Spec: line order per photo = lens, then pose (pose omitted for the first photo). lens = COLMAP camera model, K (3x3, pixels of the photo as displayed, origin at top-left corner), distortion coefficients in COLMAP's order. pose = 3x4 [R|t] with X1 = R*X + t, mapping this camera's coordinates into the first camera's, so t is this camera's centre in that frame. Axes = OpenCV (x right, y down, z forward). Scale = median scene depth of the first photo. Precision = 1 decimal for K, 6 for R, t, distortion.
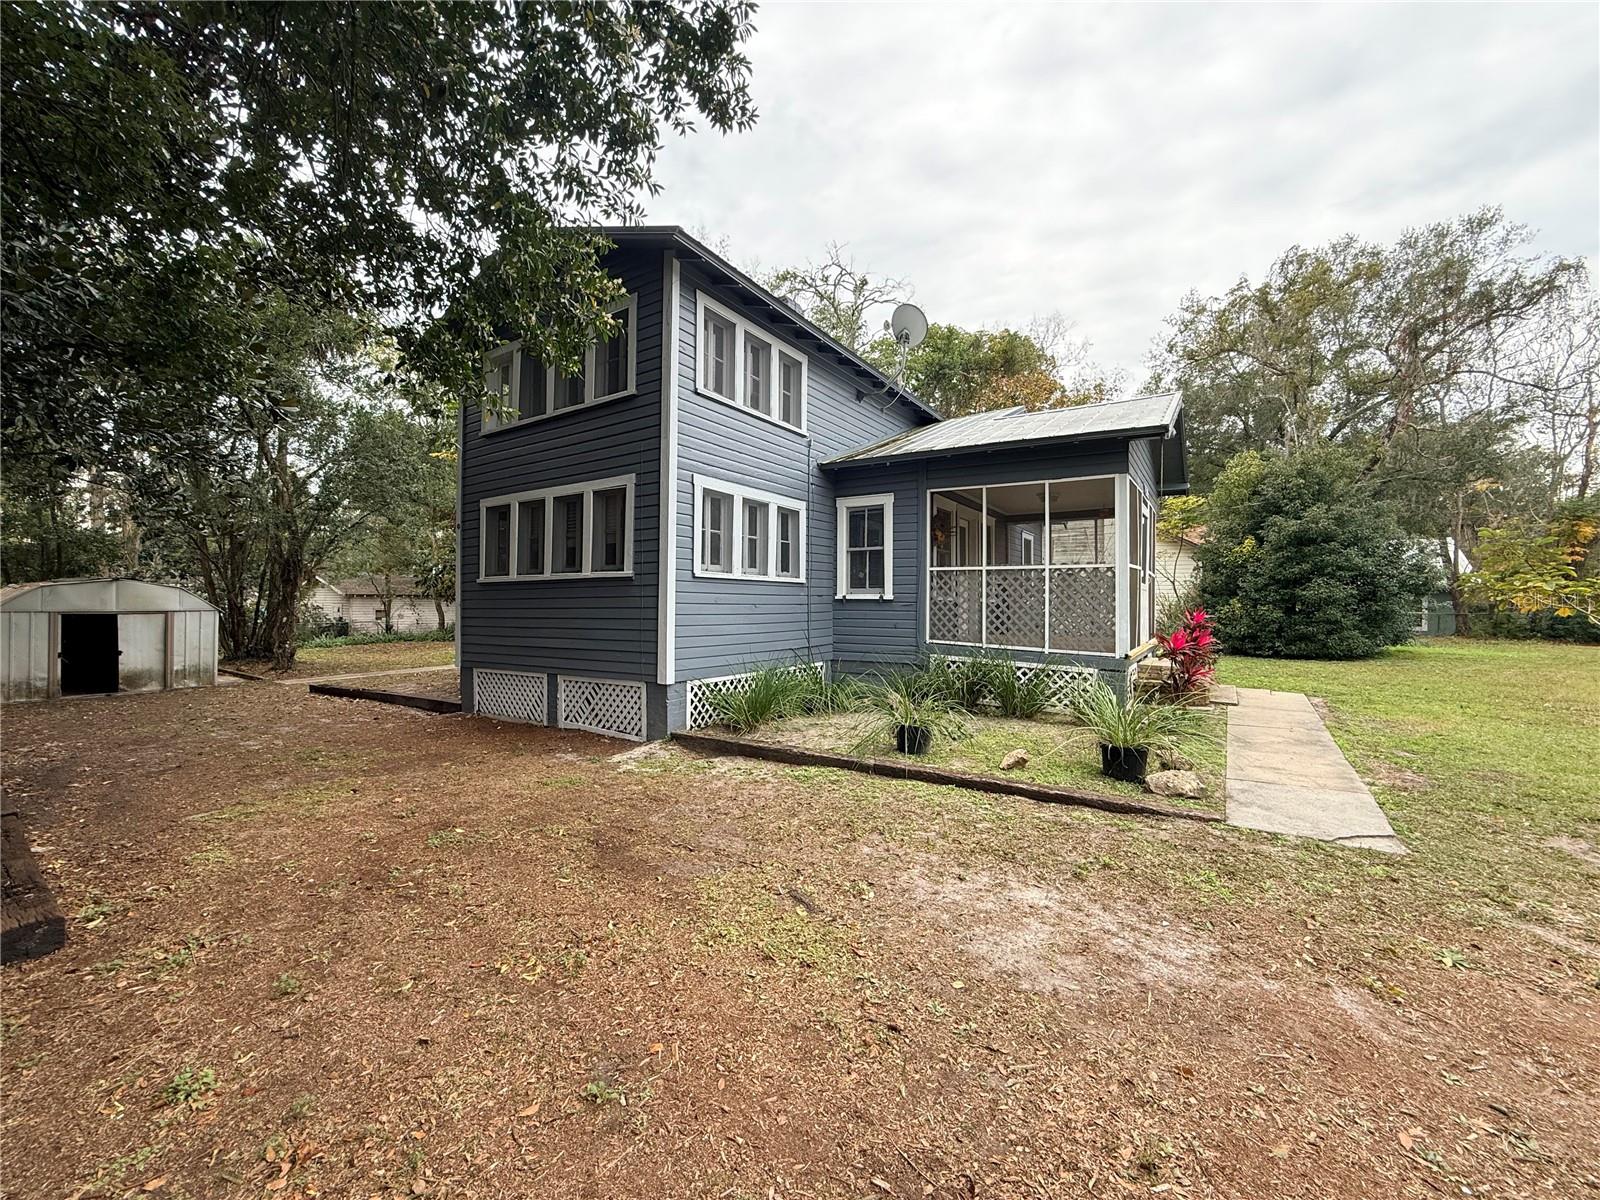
lens RADIAL K [[635.2, 0, 799.2], [0, 635.2, 597.9], [0, 0, 1]] dist [-0.001345, 0.000060]
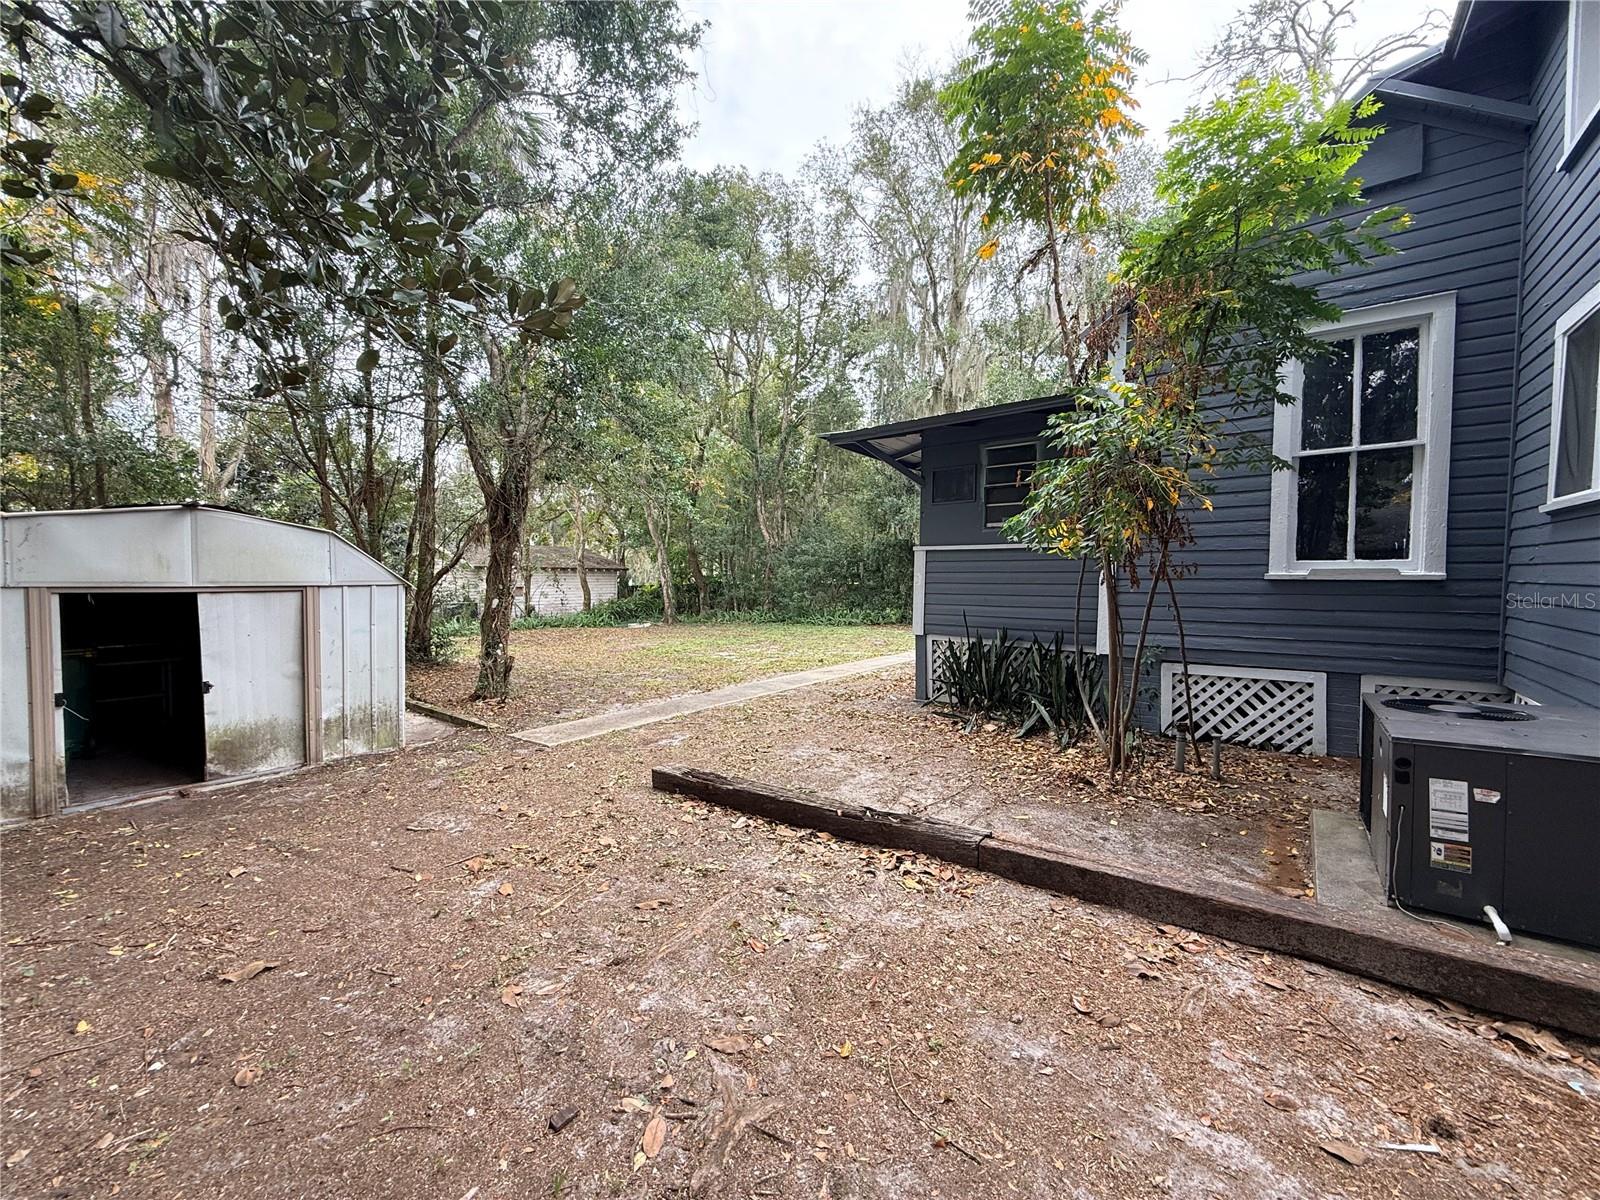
lens RADIAL K [[635.2, 0, 801.3], [0, 635.2, 601.8], [0, 0, 1]] dist [-0.001345, 0.000060]
pose [[0.997888, 0.005786, -0.064703, -0.631384], [-0.003186, 0.999186, 0.040220, 0.012760], [0.064883, -0.039929, 0.997094, 0.590865]]
